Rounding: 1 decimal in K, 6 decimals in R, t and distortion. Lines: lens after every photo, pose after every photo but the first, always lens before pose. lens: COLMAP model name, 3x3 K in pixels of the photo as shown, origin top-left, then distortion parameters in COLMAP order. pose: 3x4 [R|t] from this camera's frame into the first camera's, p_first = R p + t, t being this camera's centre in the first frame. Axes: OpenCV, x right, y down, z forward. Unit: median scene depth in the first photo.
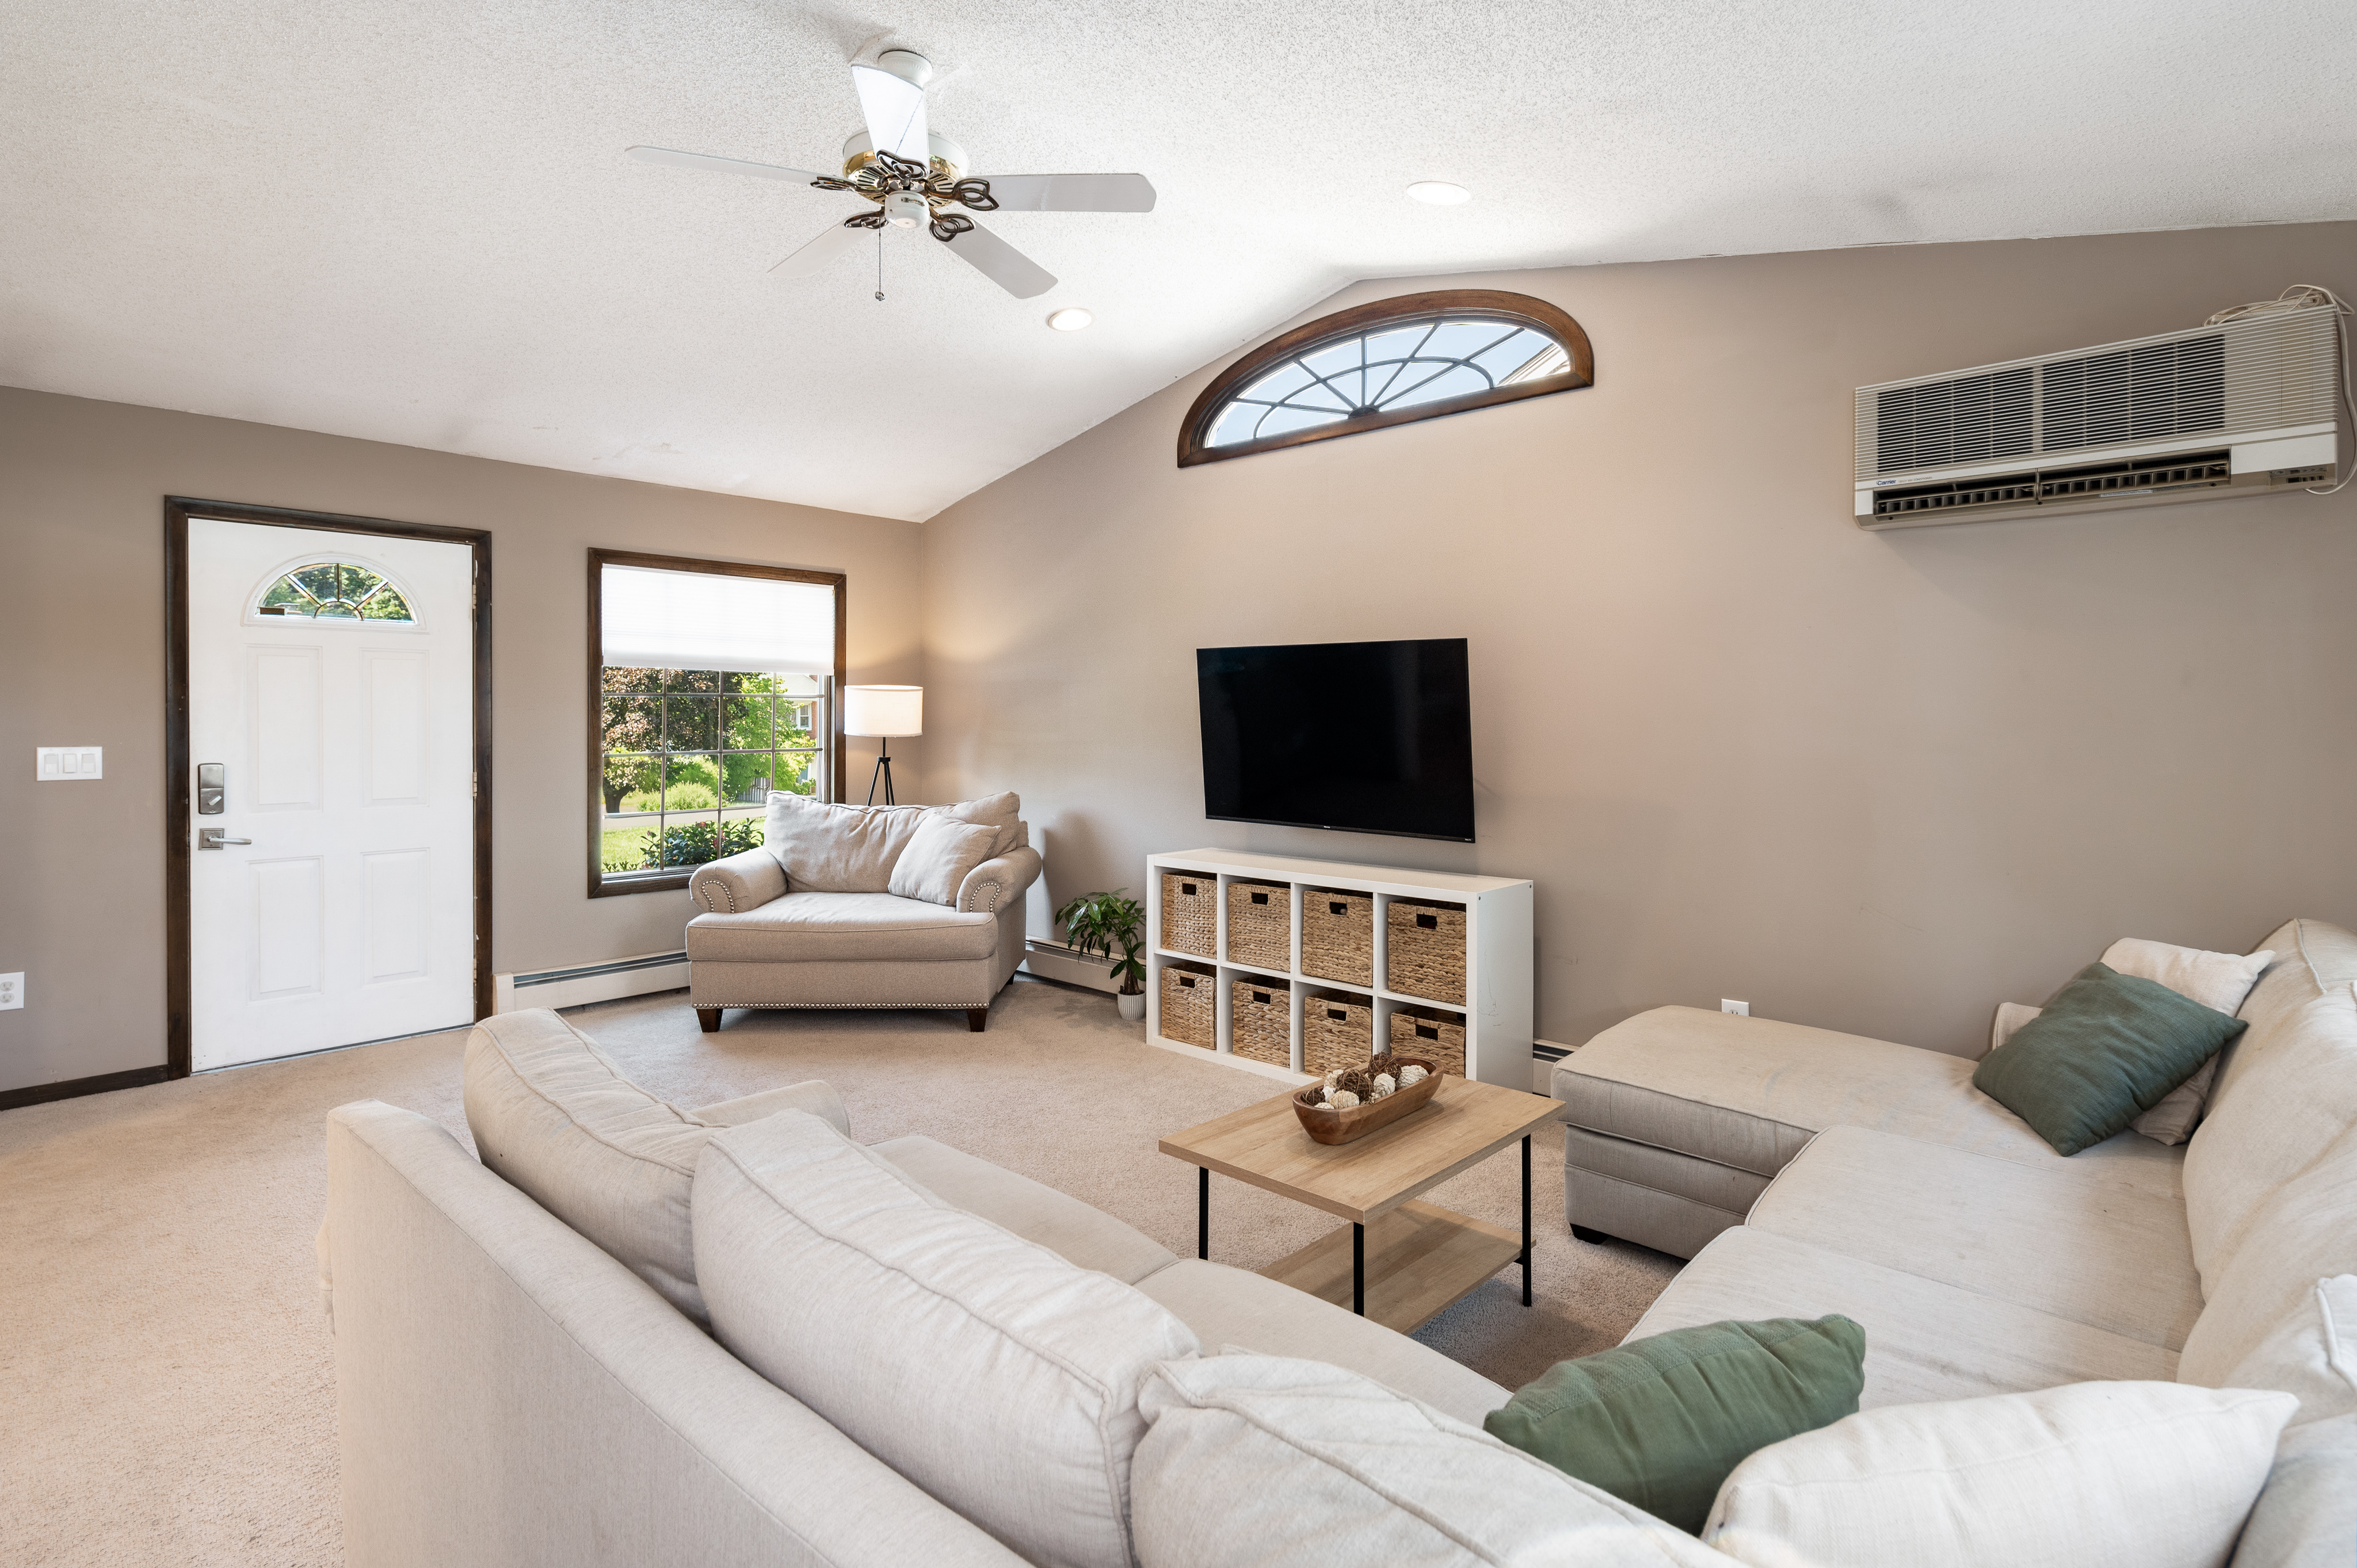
lens RADIAL K [[1151.4, 0, 1171.7], [0, 1151.4, 725.1], [0, 0, 1]] dist [0.006547, -0.003594]
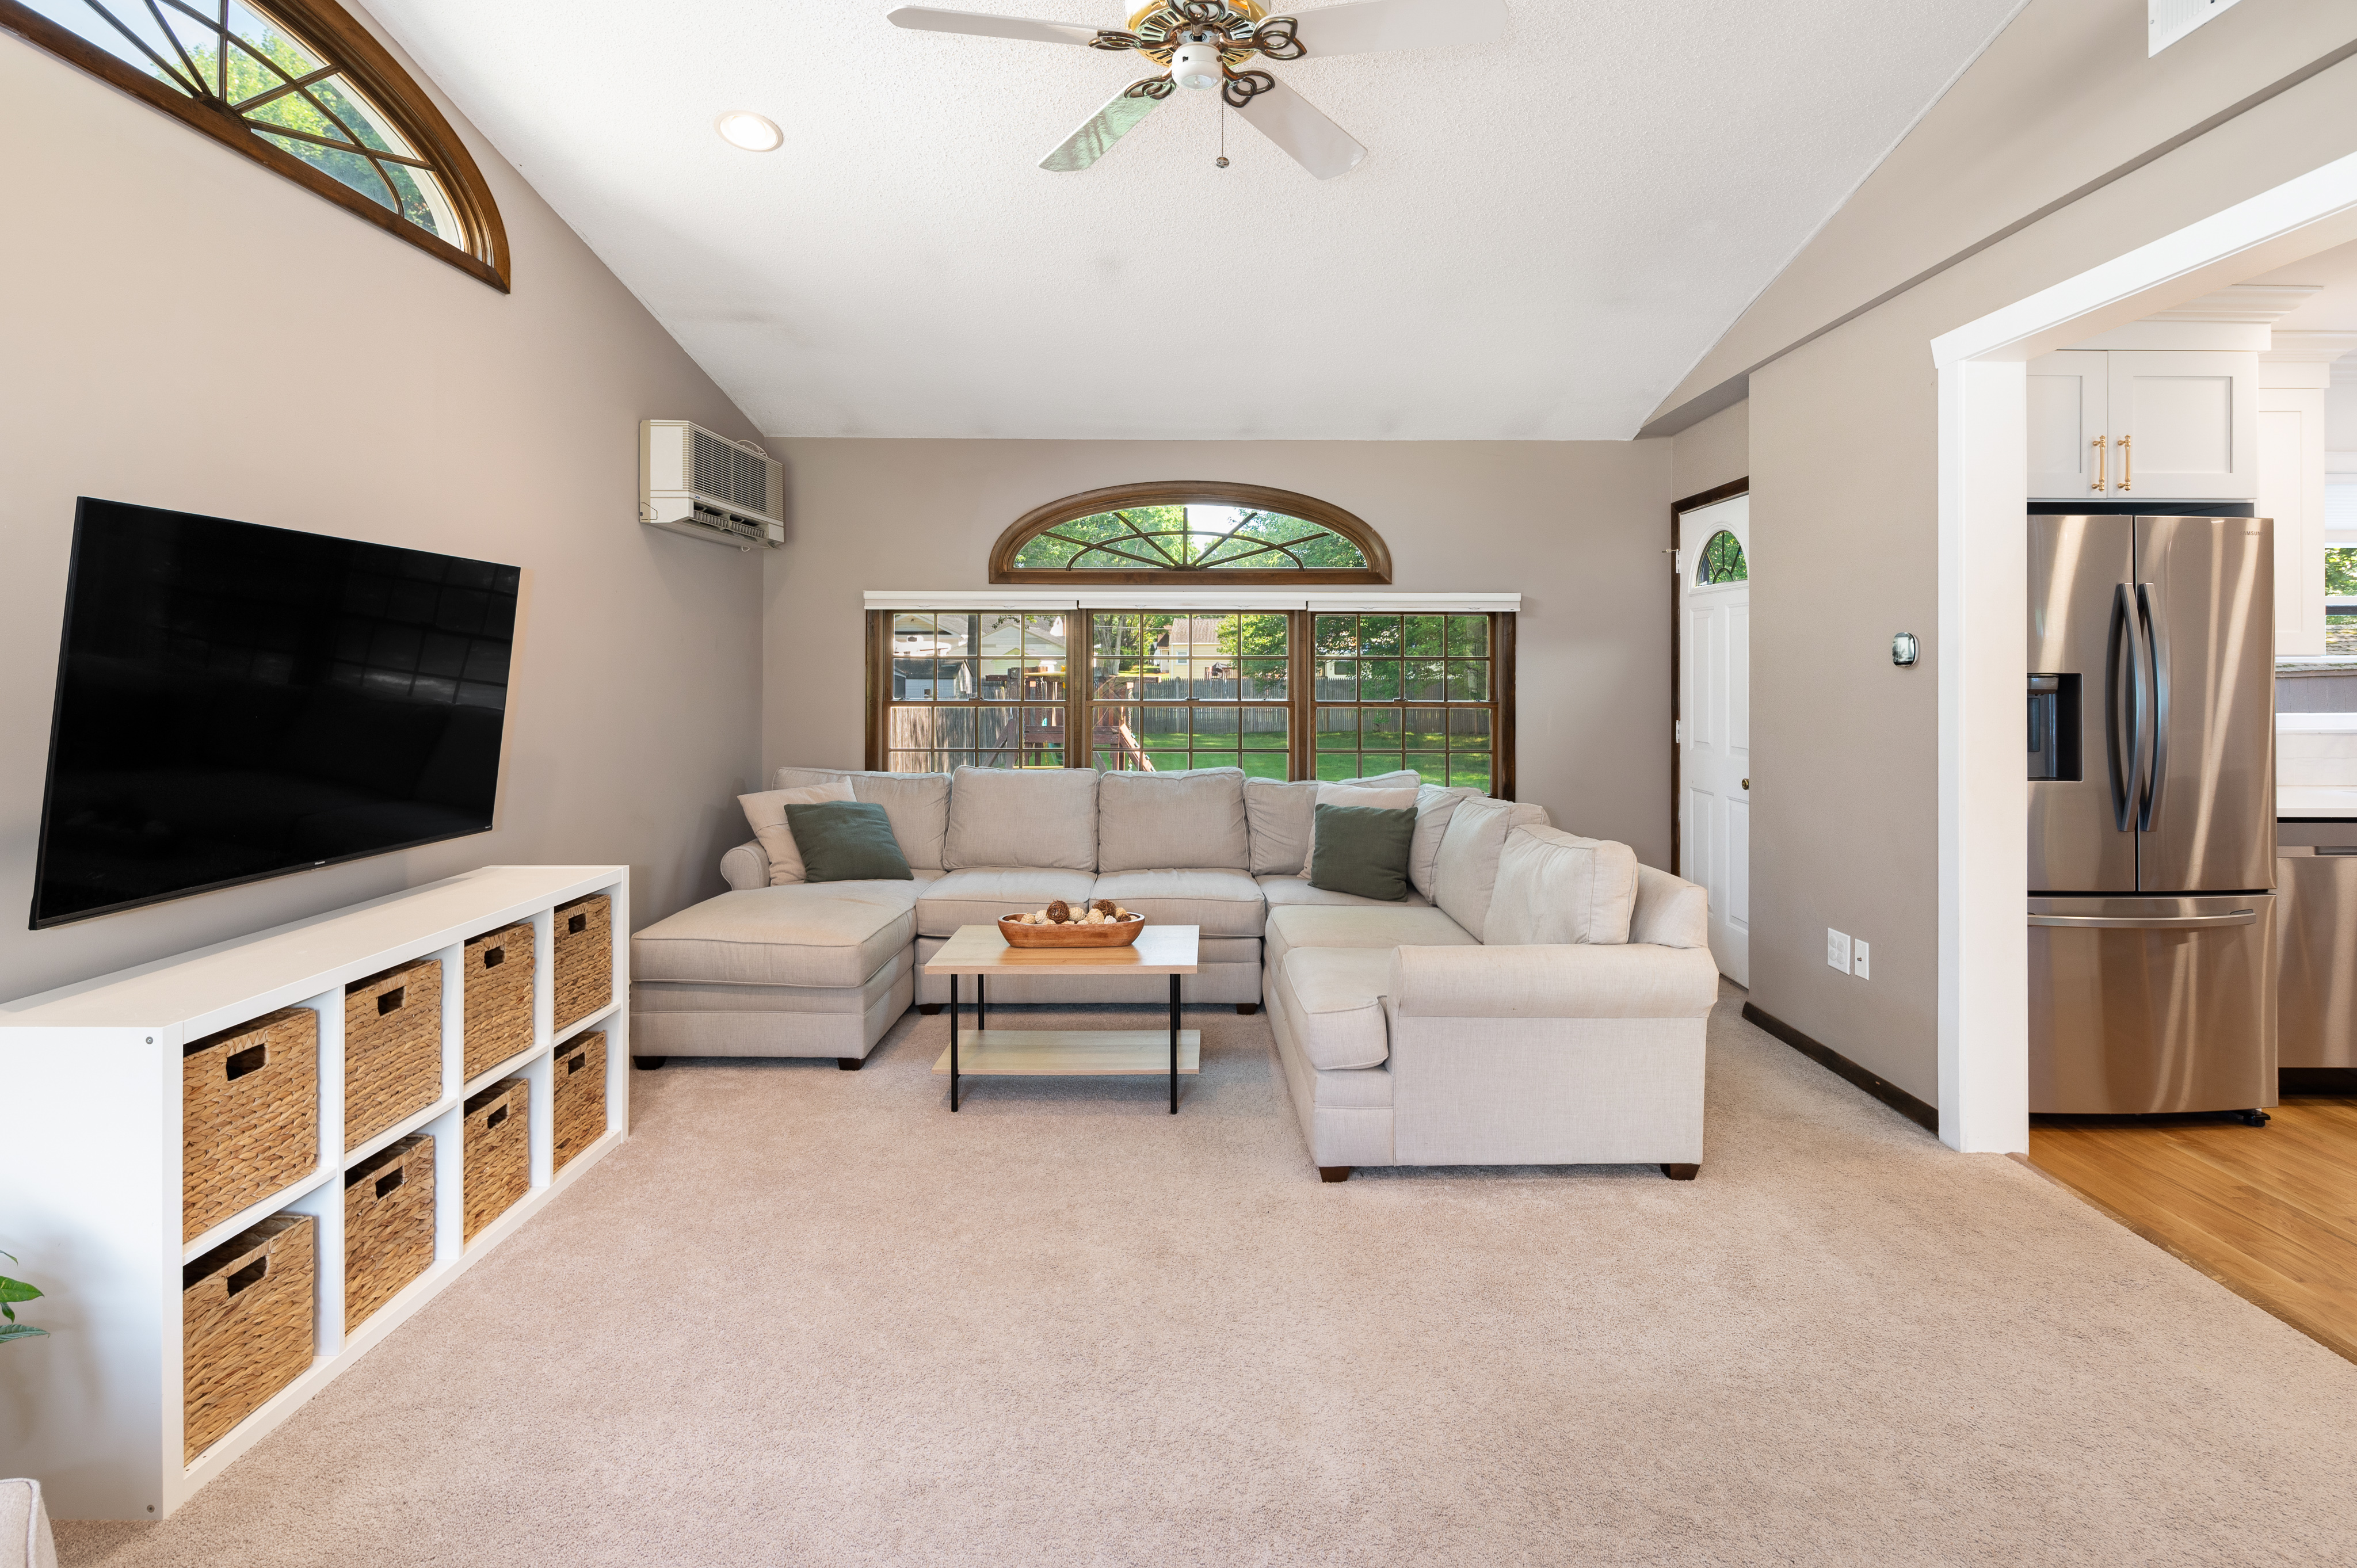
lens RADIAL K [[1151.4, 0, 1194.9], [0, 1151.4, 659.6], [0, 0, 1]] dist [0.006547, -0.003594]
pose [[-0.678761, 0.001082, 0.734358, -0.579779], [0.001053, 0.999999, -0.000500, -0.010357], [-0.734358, 0.000434, -0.678762, 1.085519]]
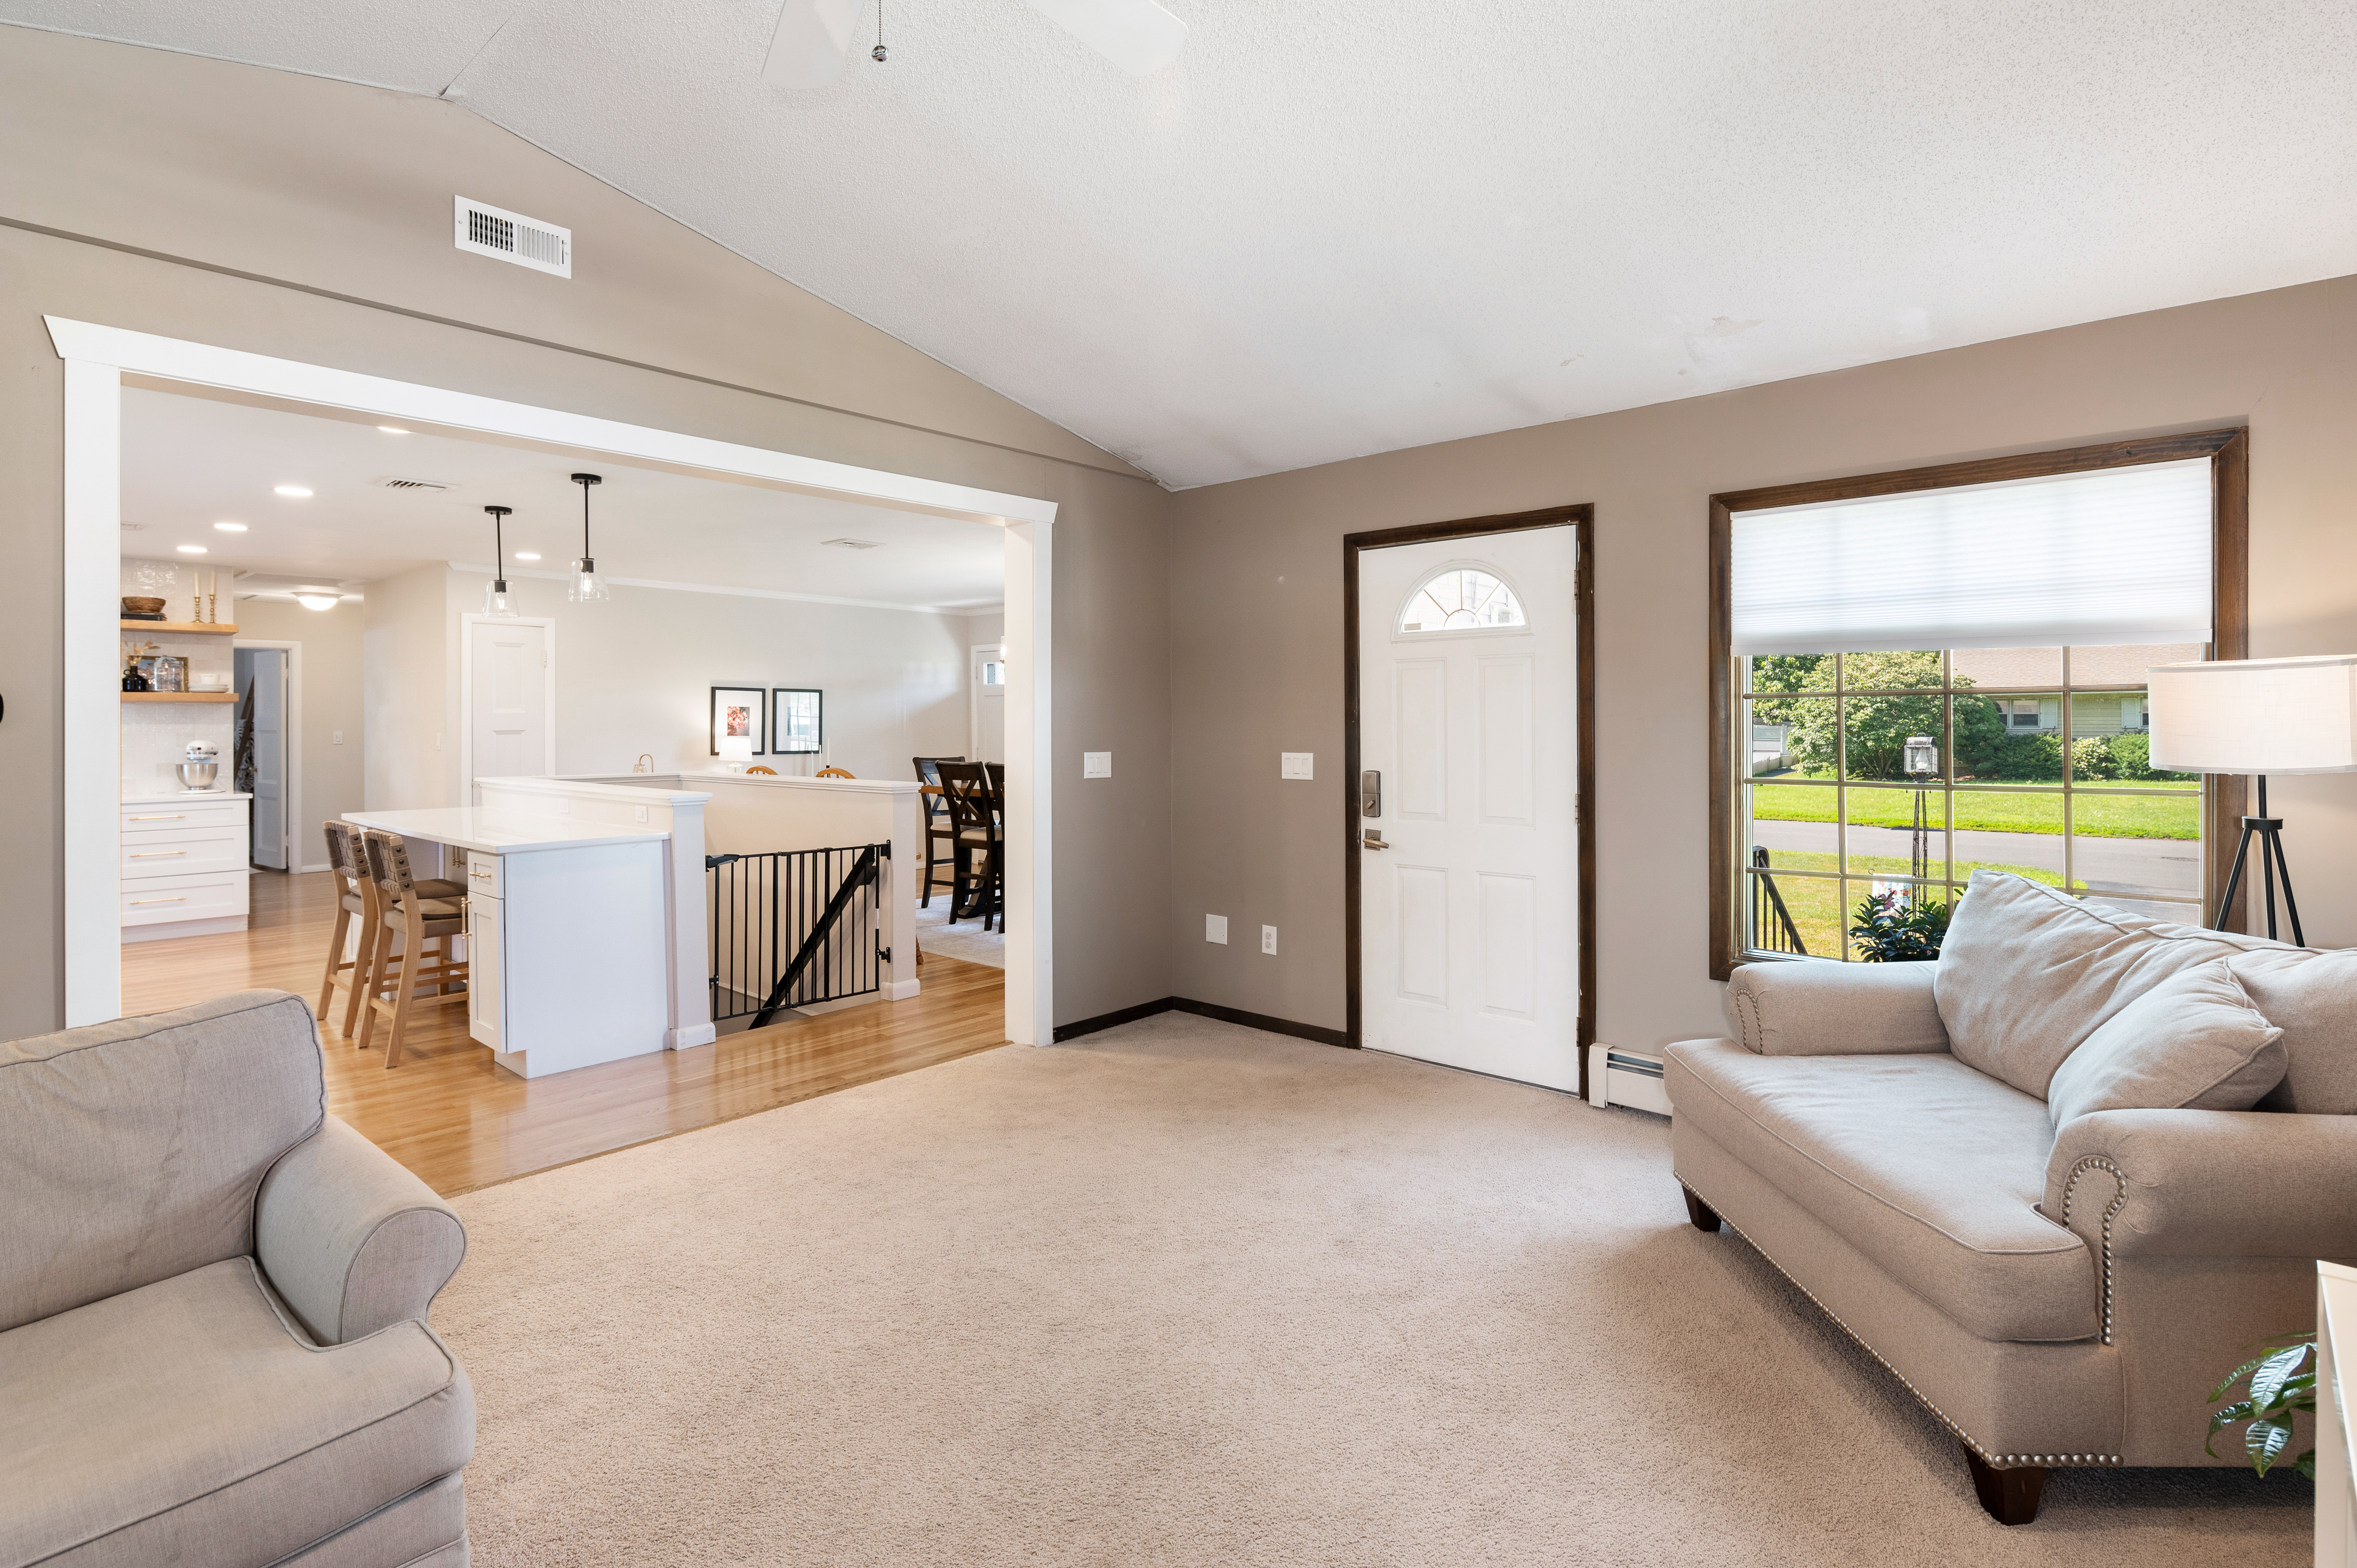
lens RADIAL K [[1151.4, 0, 1182.0], [0, 1151.4, 722.4], [0, 0, 1]] dist [0.006547, -0.003594]
pose [[0.012568, -0.003006, -0.999916, 0.260183], [-0.001893, 0.999994, -0.003030, -0.009558], [0.999919, 0.001931, 0.012563, 0.797736]]
